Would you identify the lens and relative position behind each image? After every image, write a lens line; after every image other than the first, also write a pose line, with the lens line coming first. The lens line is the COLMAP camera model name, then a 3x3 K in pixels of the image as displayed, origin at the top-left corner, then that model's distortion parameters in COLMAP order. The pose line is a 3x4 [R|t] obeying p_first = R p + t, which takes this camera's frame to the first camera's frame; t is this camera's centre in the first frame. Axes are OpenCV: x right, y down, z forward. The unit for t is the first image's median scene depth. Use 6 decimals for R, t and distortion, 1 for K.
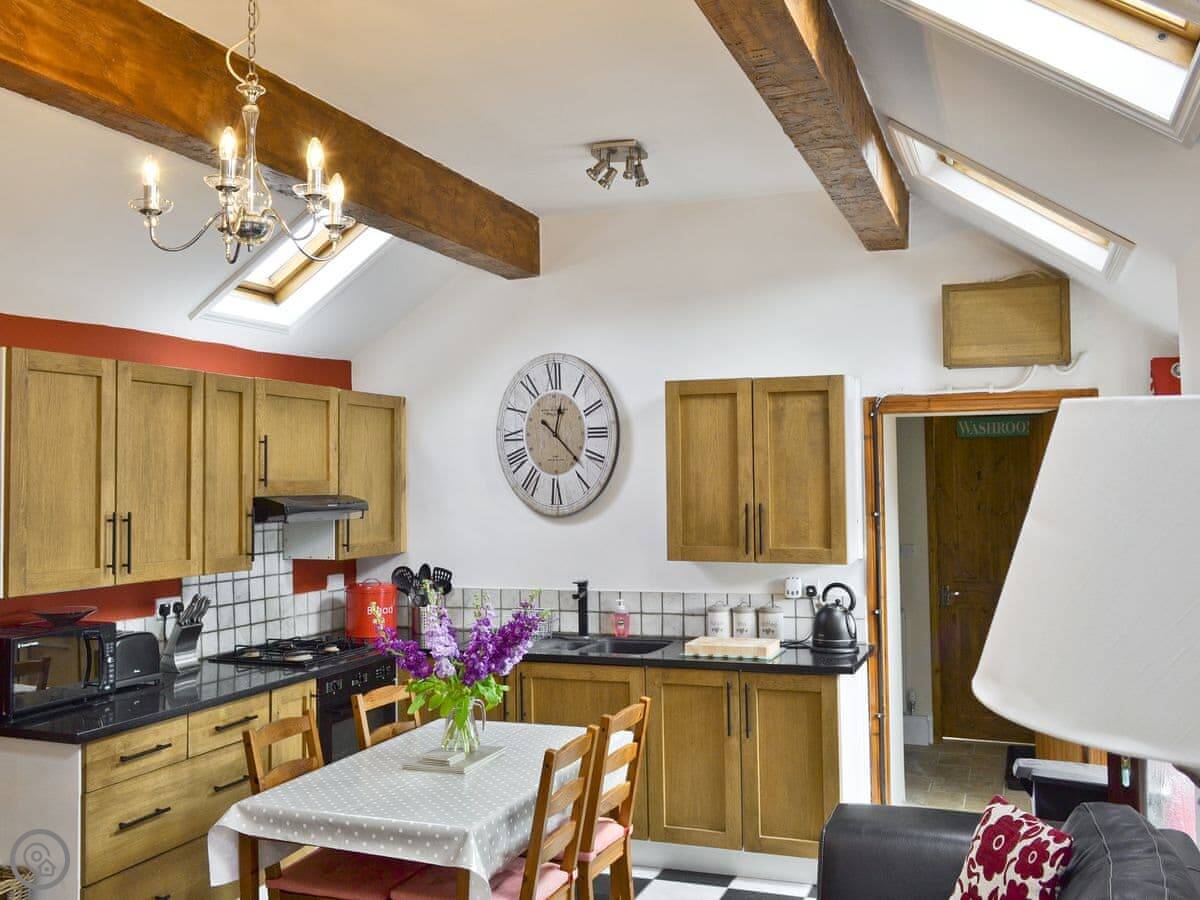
lens RADIAL K [[1078.6, 0, 600.0], [0, 1078.6, 450.0], [0, 0, 1]] dist [-0.019730, -0.002797]
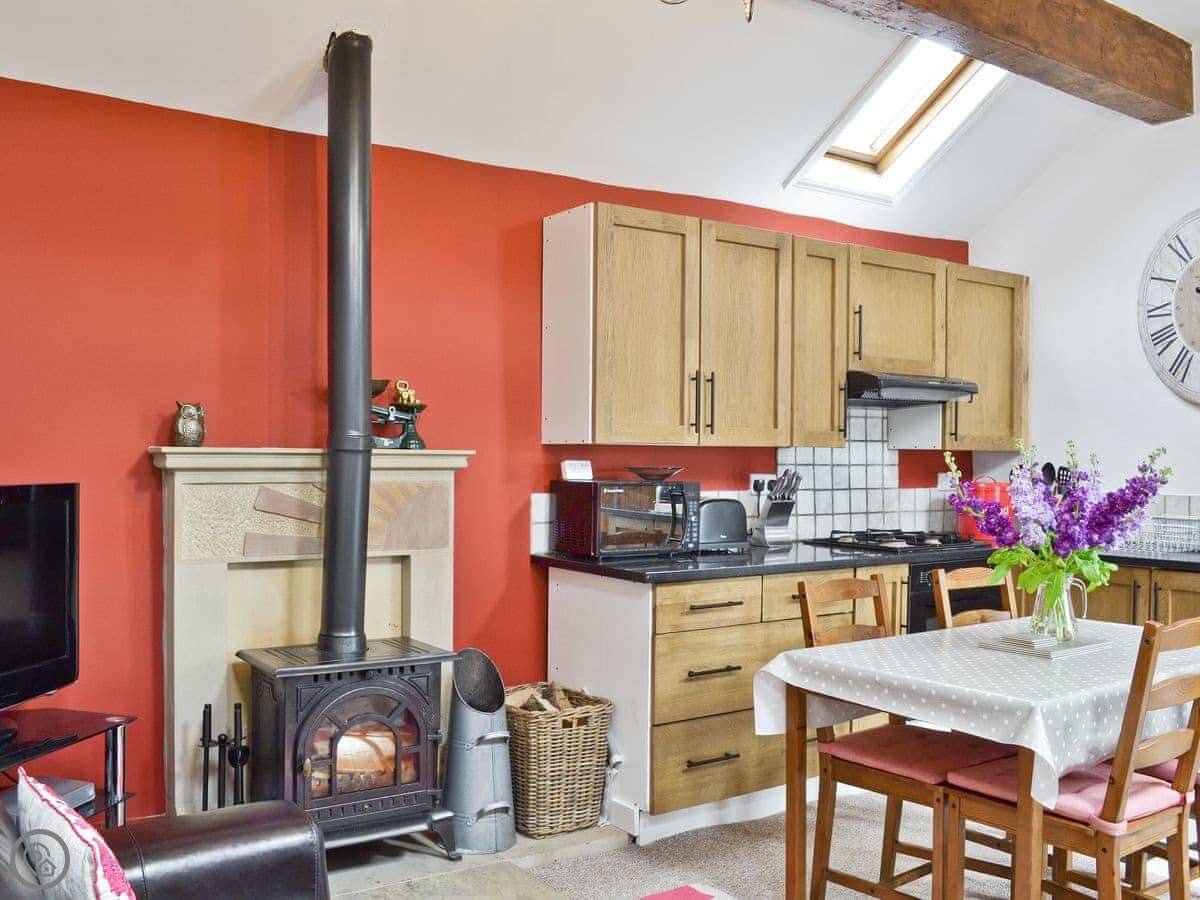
lens RADIAL K [[1090.6, 0, 600.0], [0, 1090.6, 450.0], [0, 0, 1]] dist [-0.062690, -0.018309]
pose [[0.830953, 0.019041, -0.556017, 0.031220], [0.006483, 0.999015, 0.043901, 0.077431], [0.556305, -0.040084, 0.830011, 0.098276]]
